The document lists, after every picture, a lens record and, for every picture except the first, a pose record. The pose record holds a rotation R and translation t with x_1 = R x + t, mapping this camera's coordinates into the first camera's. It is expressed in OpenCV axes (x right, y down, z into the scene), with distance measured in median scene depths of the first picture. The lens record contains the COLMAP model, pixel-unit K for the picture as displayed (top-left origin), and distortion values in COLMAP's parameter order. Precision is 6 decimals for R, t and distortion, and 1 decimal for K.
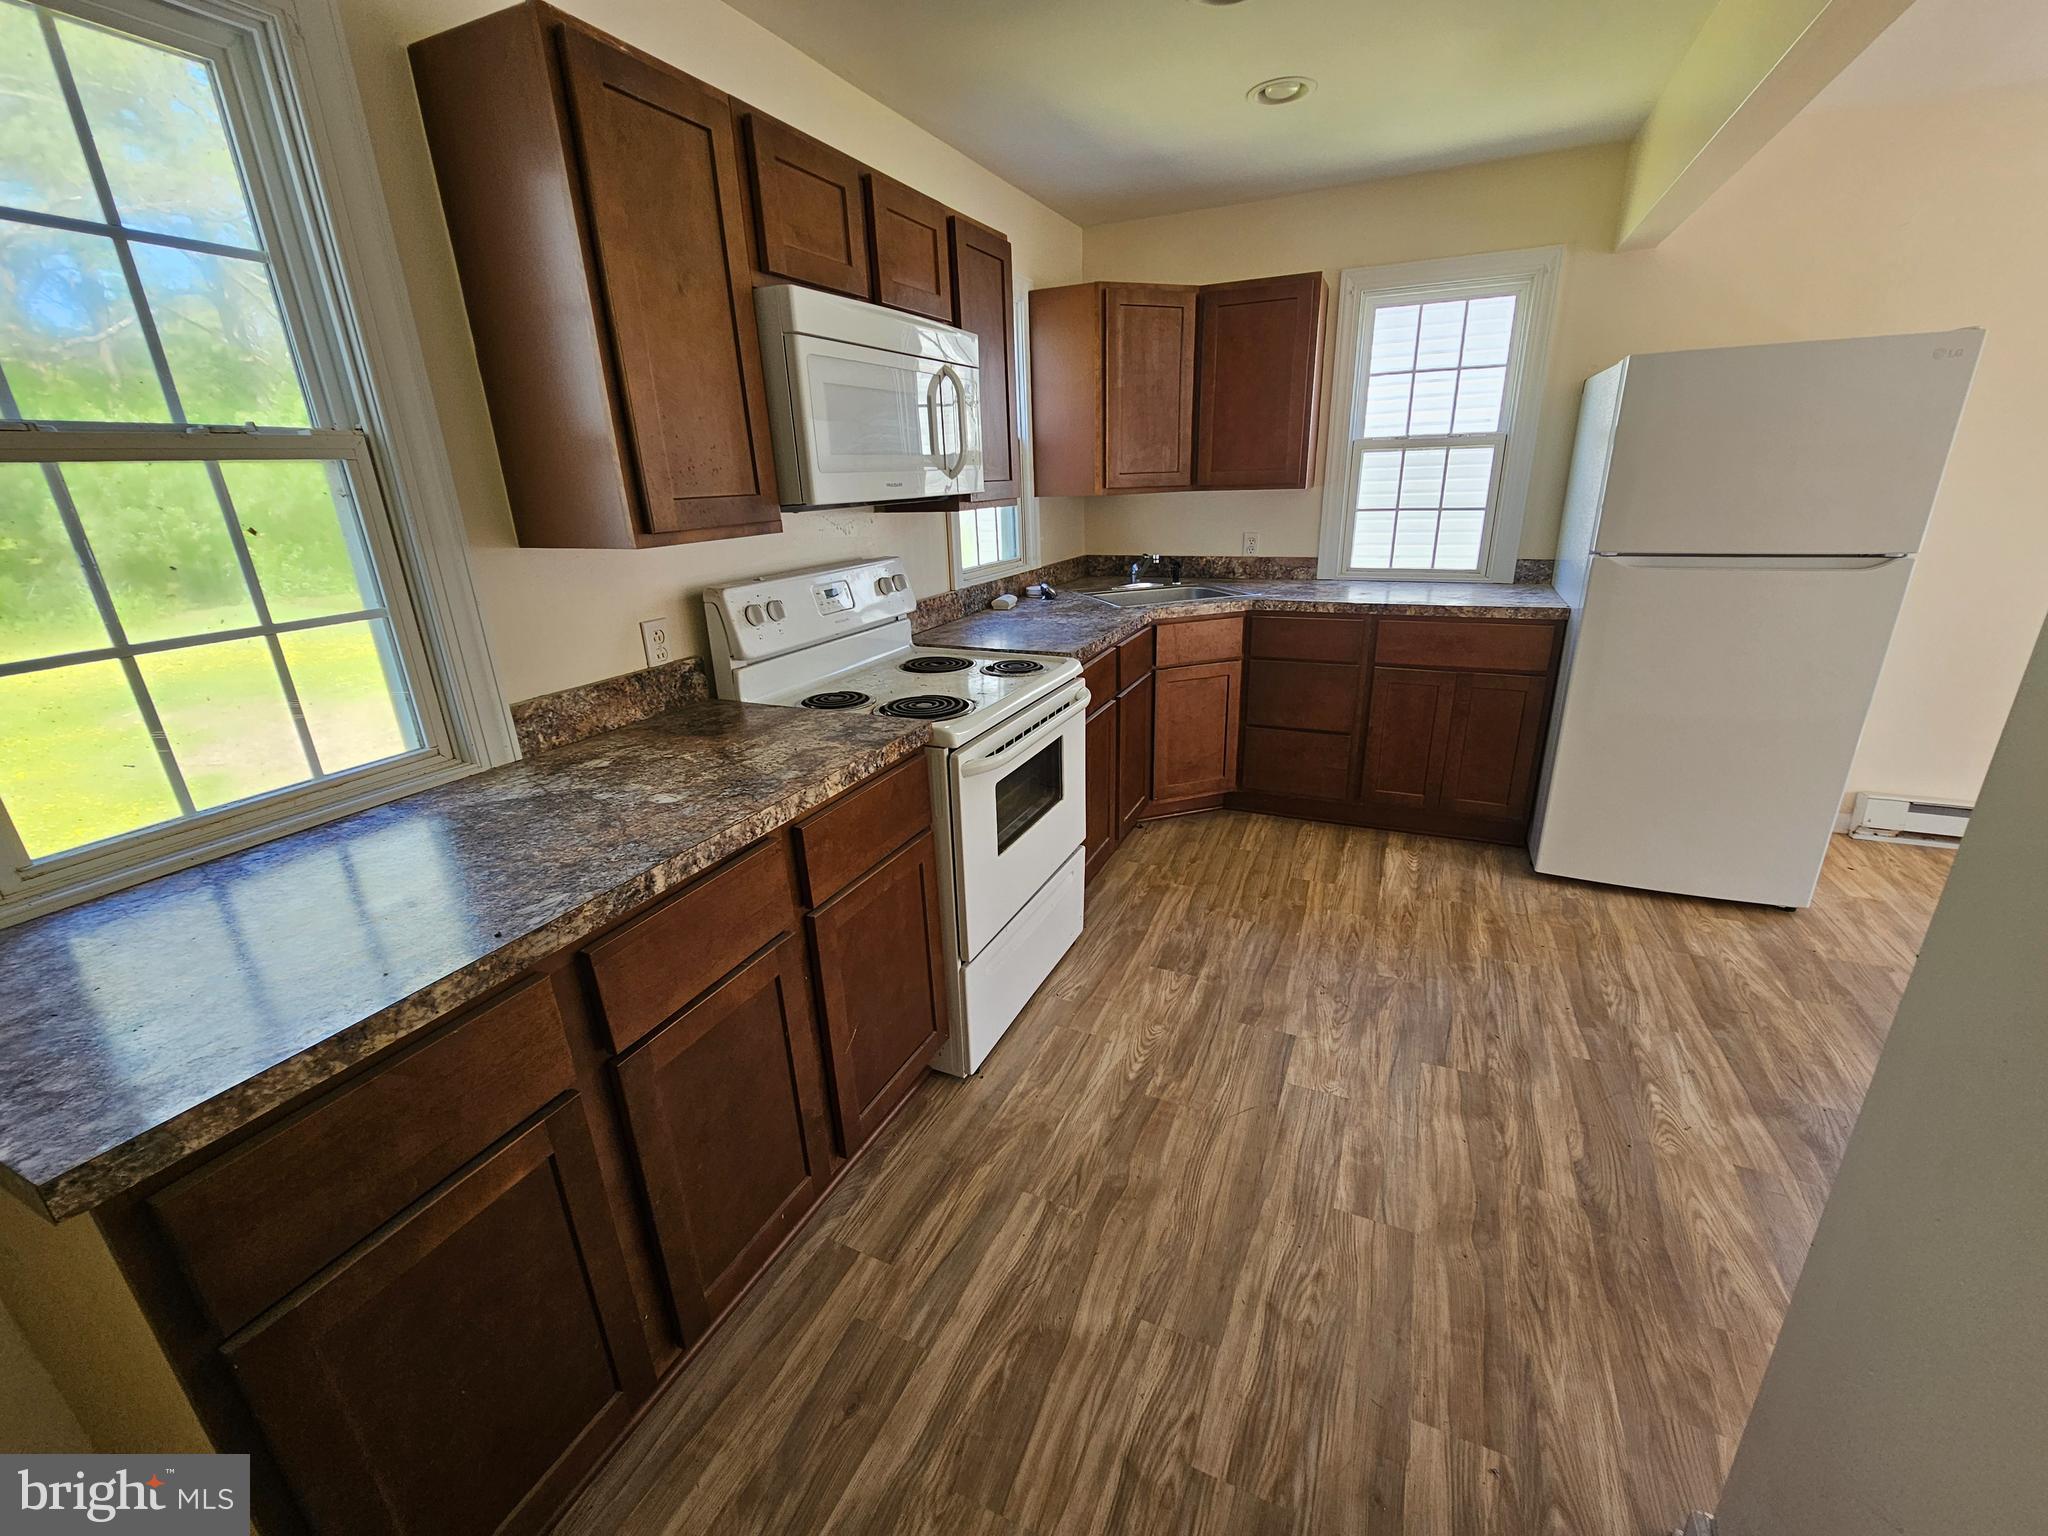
lens RADIAL K [[841.5, 0, 1031.4], [0, 841.5, 771.2], [0, 0, 1]] dist [-0.002807, 0.001317]
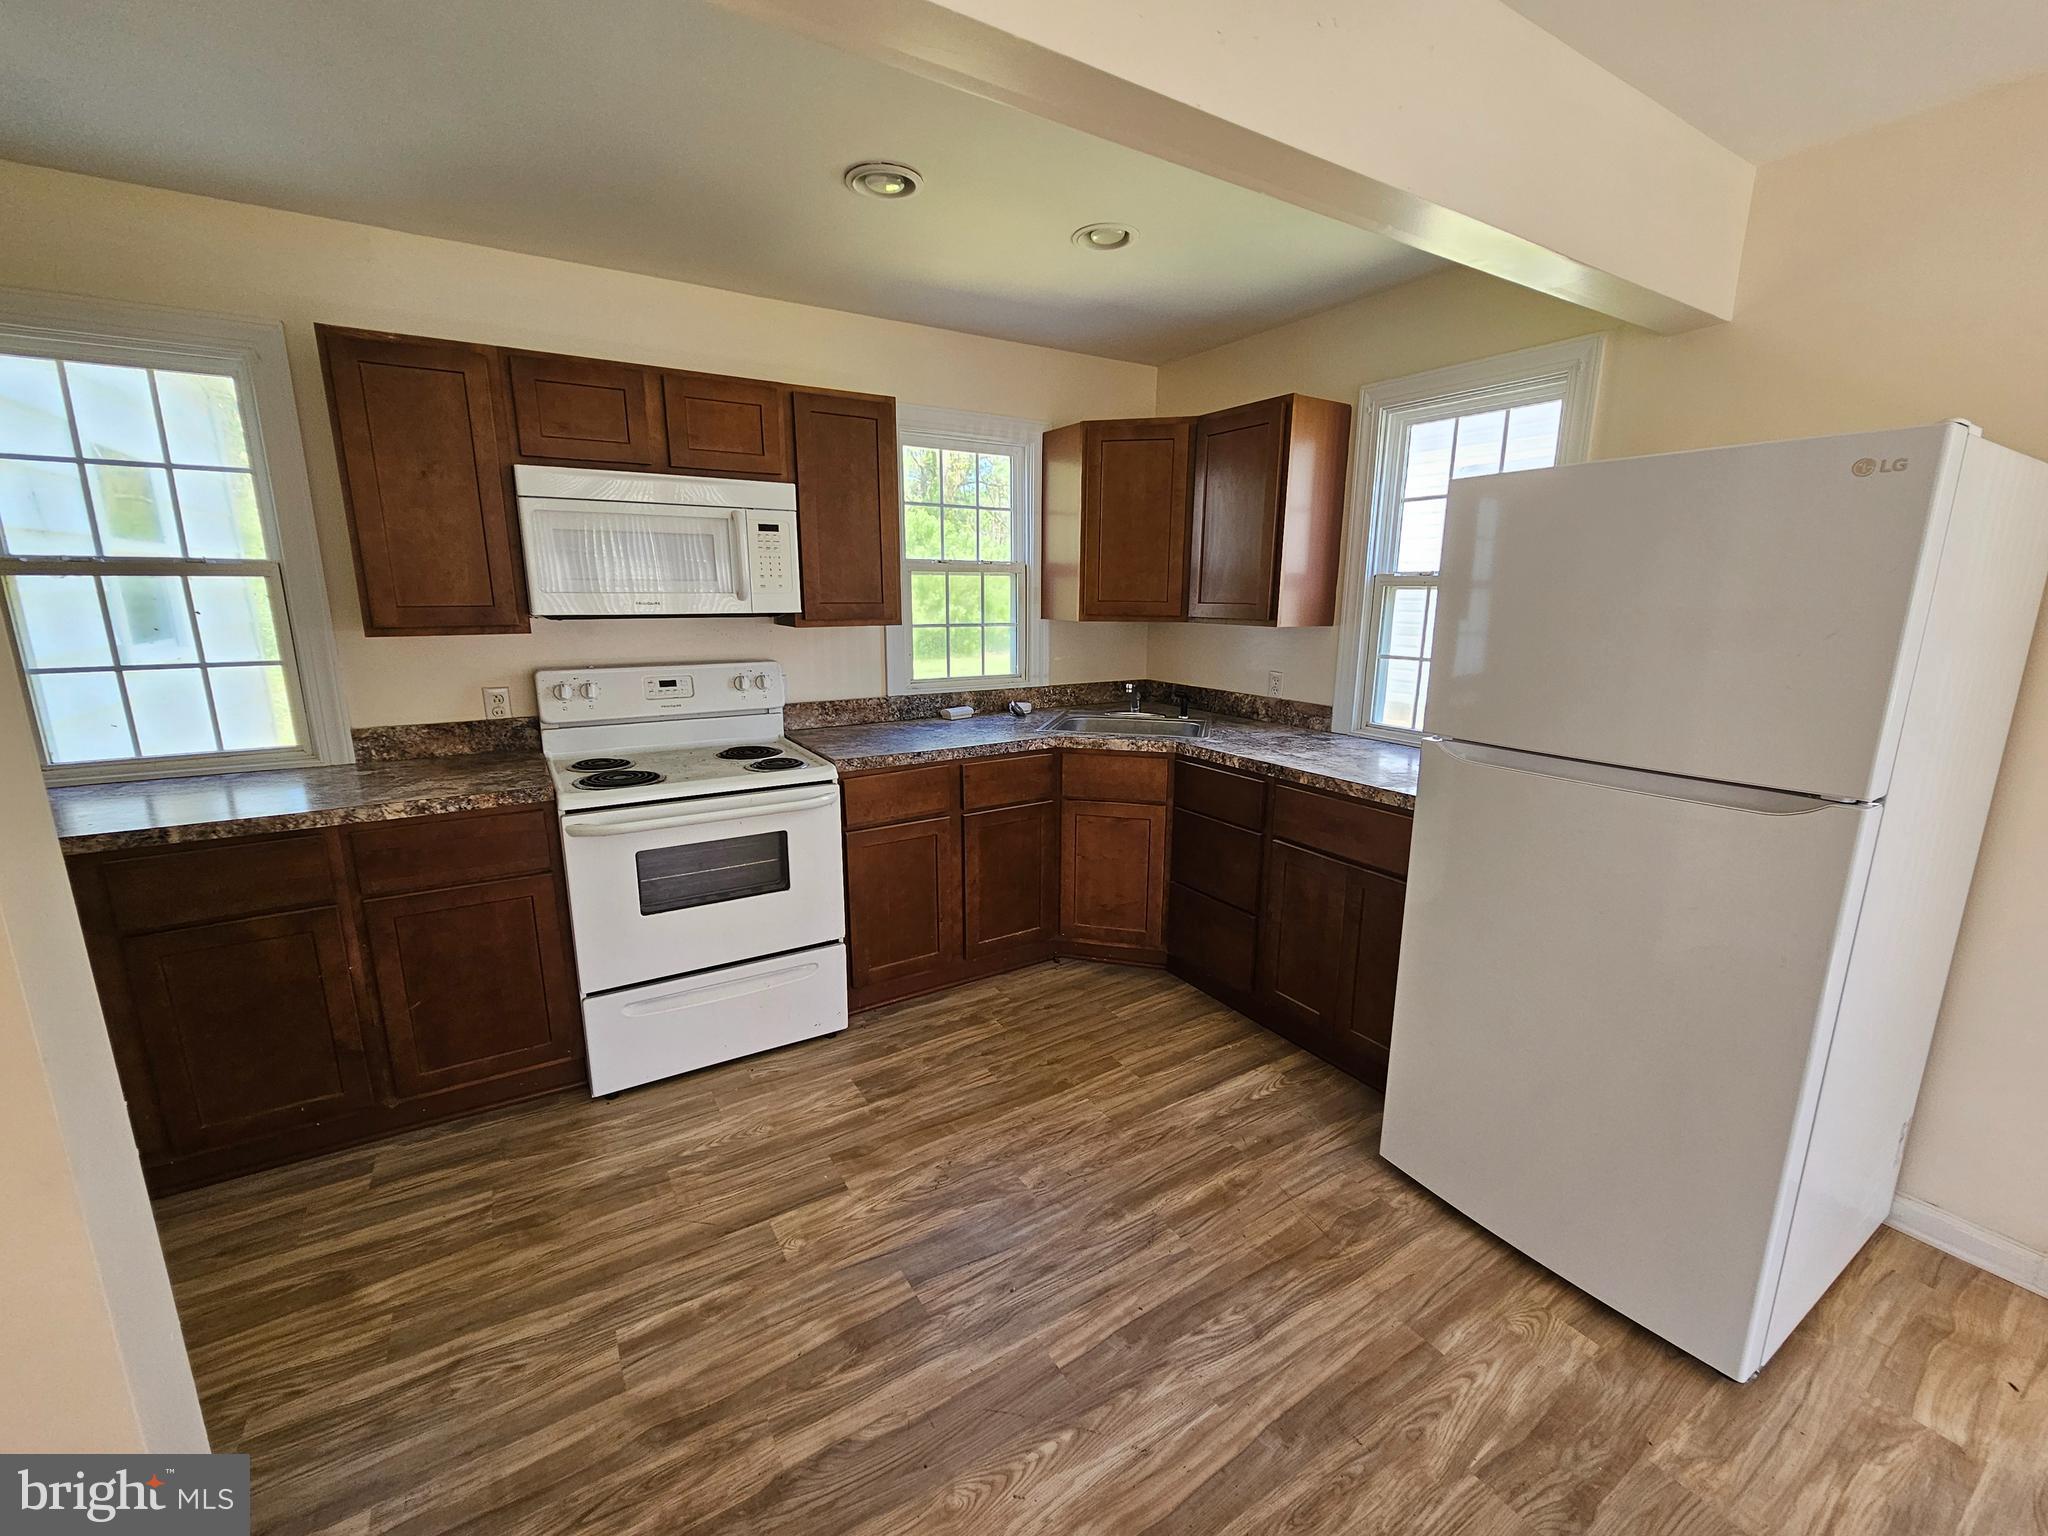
lens RADIAL K [[841.5, 0, 1029.6], [0, 841.5, 772.0], [0, 0, 1]] dist [-0.002807, 0.001317]
pose [[0.832392, 0.152452, -0.532805, 1.002667], [-0.214555, 0.975094, -0.056190, -0.142113], [0.510969, 0.161088, 0.844370, 0.261630]]
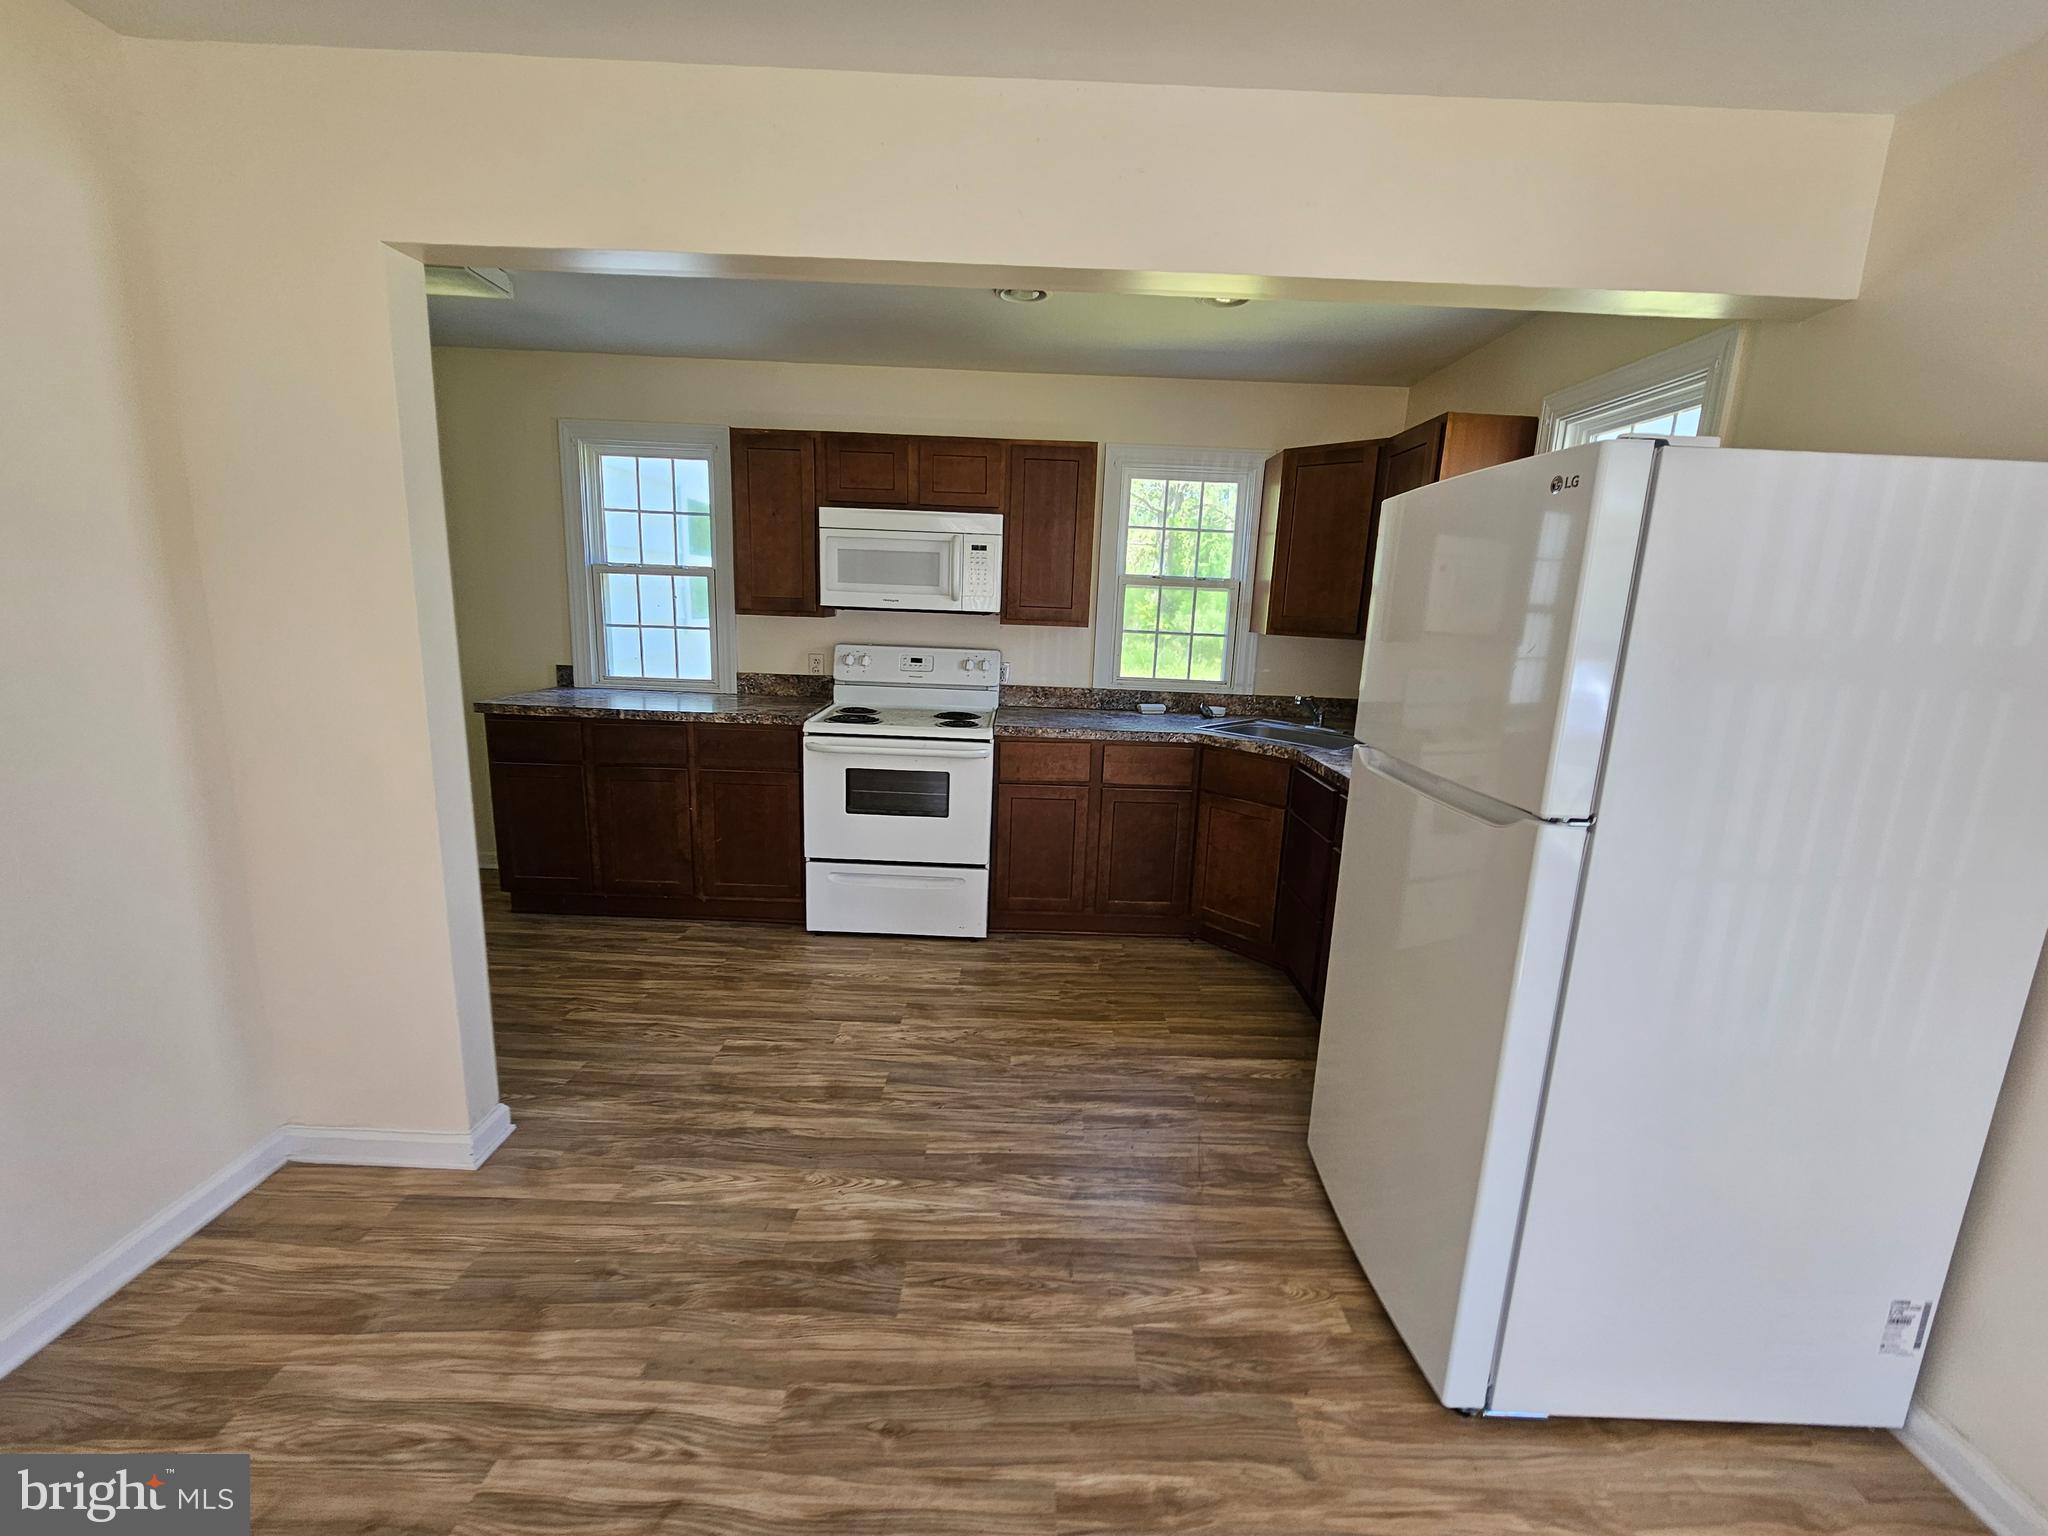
lens RADIAL K [[841.5, 0, 1028.0], [0, 841.5, 772.7], [0, 0, 1]] dist [-0.002807, 0.001317]
pose [[0.413255, 0.230854, -0.880867, 1.590565], [-0.354564, 0.931785, 0.077856, -0.236196], [0.838752, 0.280149, 0.466917, 0.499306]]
